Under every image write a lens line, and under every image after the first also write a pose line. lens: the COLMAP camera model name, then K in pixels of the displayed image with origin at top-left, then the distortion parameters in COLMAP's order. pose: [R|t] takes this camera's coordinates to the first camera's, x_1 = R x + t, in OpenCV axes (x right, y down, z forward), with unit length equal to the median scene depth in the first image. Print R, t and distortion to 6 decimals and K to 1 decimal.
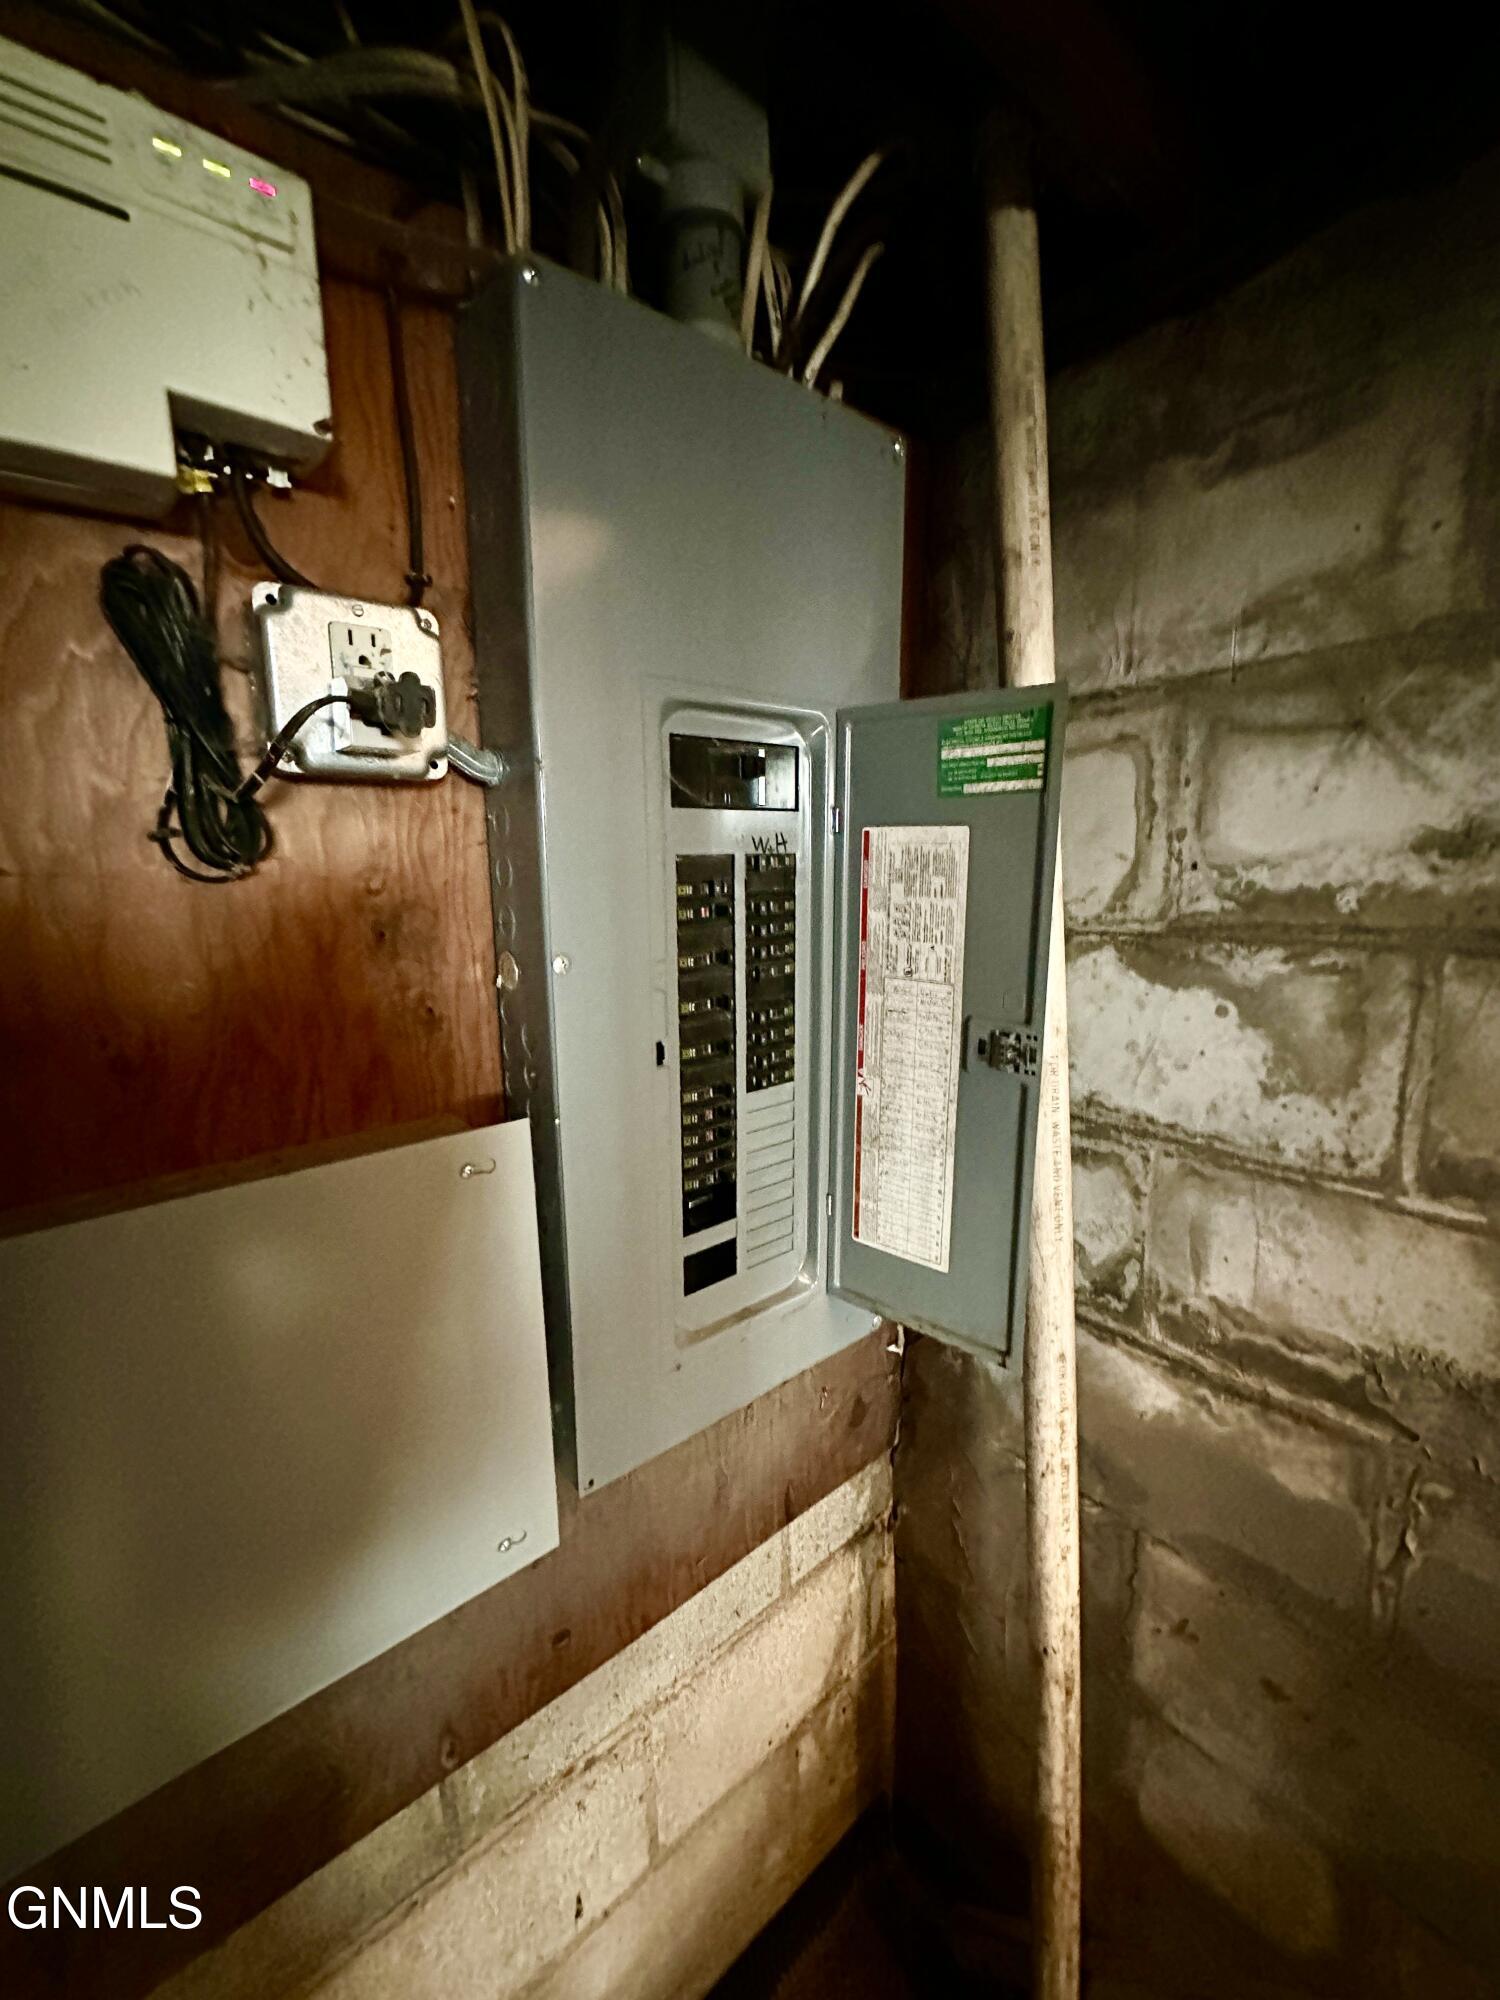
lens RADIAL K [[796.3, 0, 752.4], [0, 796.3, 997.3], [0, 0, 1]] dist [-0.004216, 0.001698]
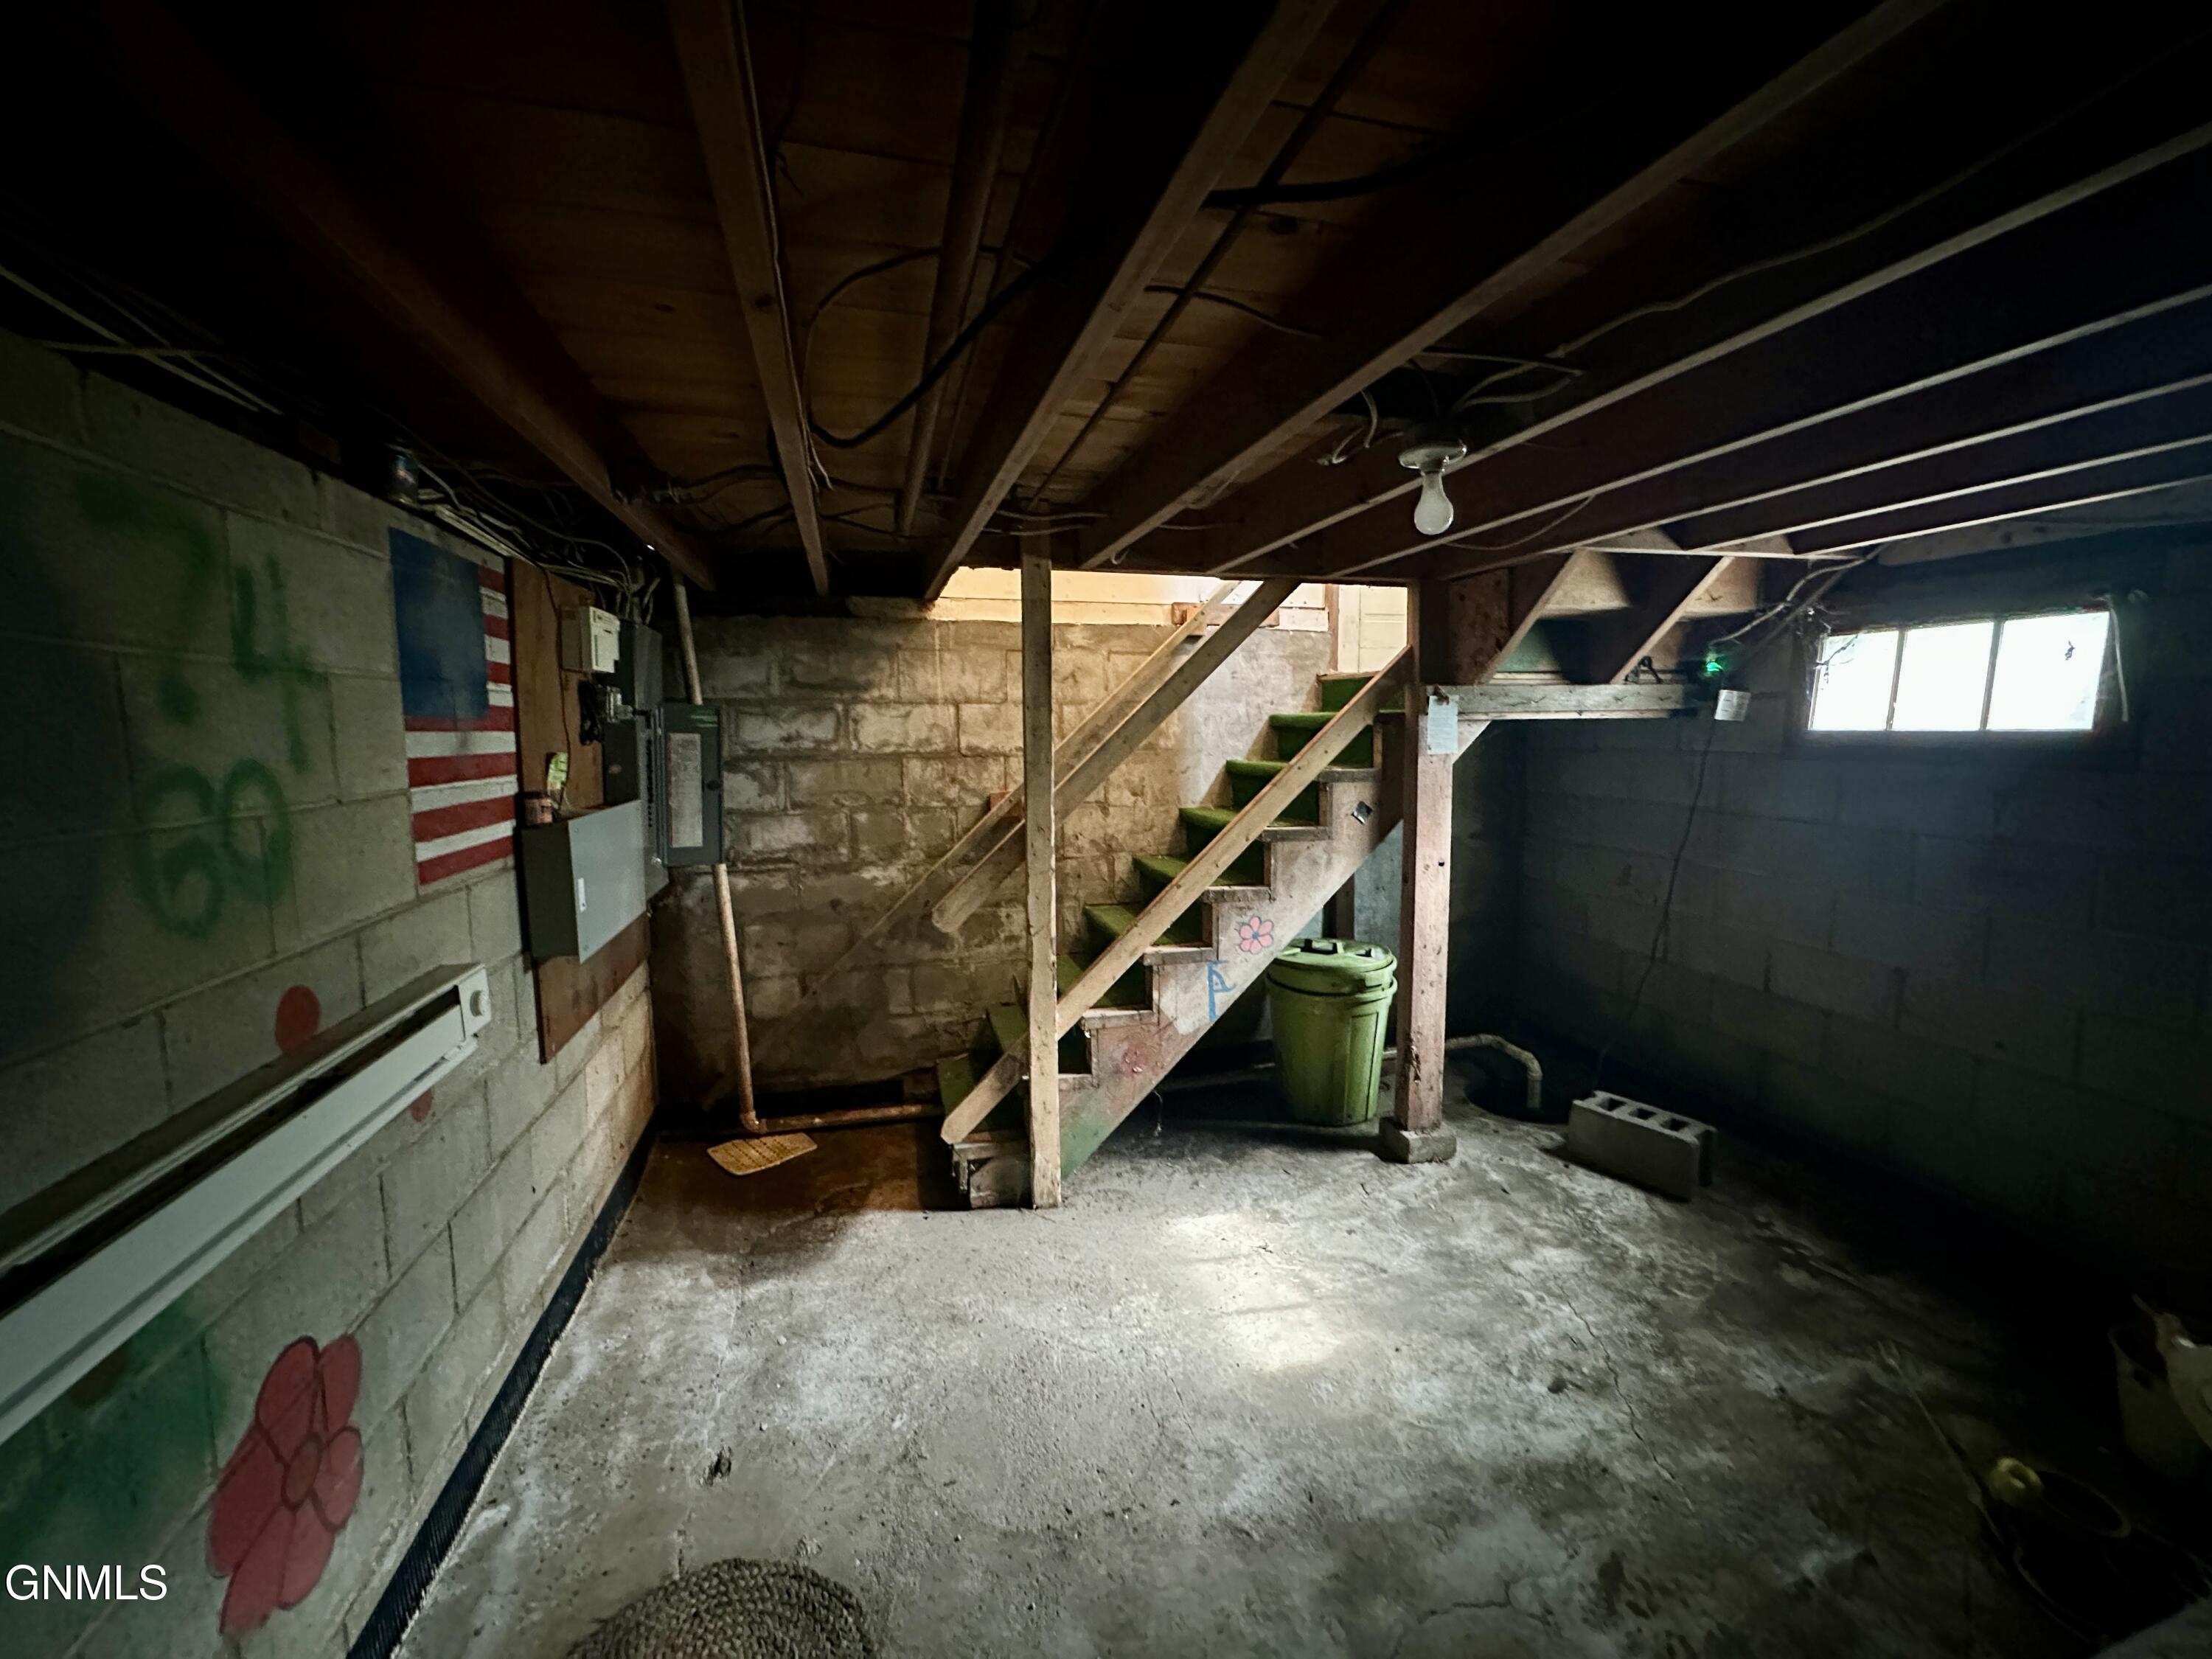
lens RADIAL K [[880.7, 0, 1104.9], [0, 880.7, 833.1], [0, 0, 1]] dist [-0.004216, 0.001698]
pose [[0.428558, -0.087950, 0.899223, -2.937858], [0.141460, 0.989508, 0.029362, 0.458541], [-0.892371, 0.114621, 0.436504, -2.806766]]
